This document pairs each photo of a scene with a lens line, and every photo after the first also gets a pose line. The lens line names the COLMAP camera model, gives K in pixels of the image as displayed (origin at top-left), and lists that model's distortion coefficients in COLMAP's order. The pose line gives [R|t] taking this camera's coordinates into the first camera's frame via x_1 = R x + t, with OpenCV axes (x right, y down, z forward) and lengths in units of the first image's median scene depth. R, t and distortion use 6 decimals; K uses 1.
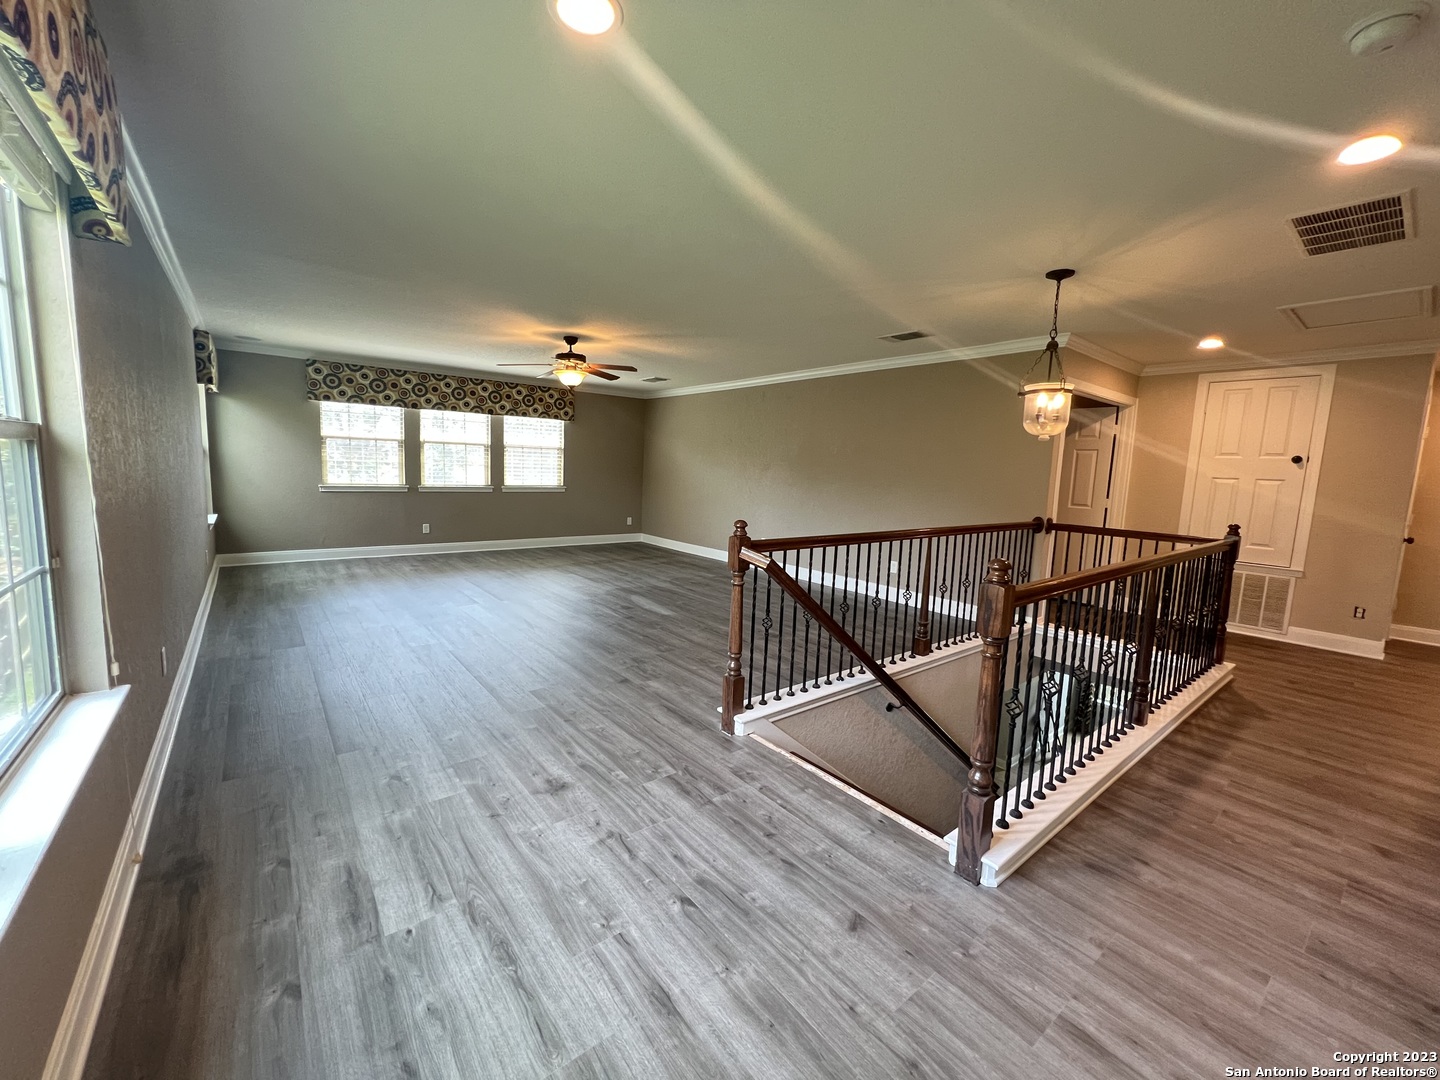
lens RADIAL K [[576.7, 0, 707.4], [0, 576.7, 537.1], [0, 0, 1]] dist [-0.001090, 0.000782]
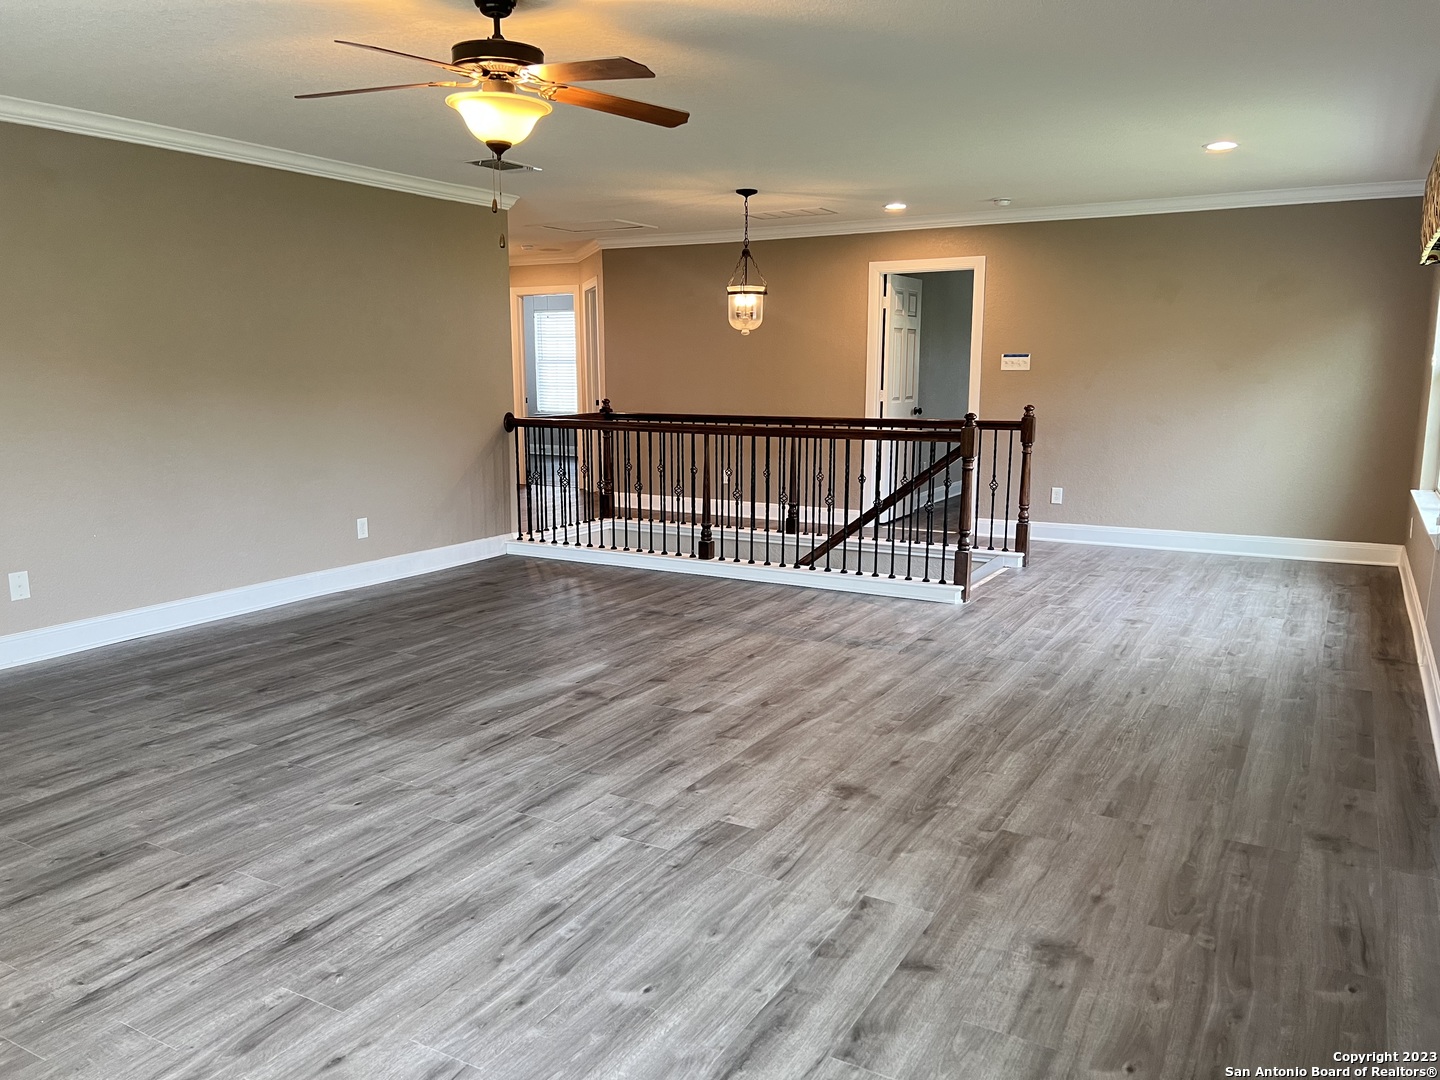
lens RADIAL K [[1081.7, 0, 715.5], [0, 1081.7, 541.6], [0, 0, 1]] dist [0.030834, -0.028920]
pose [[-0.374074, -0.184346, 0.908892, -1.453199], [0.101440, 0.966031, 0.237684, -0.286518], [-0.921834, 0.181109, -0.342667, 1.849611]]
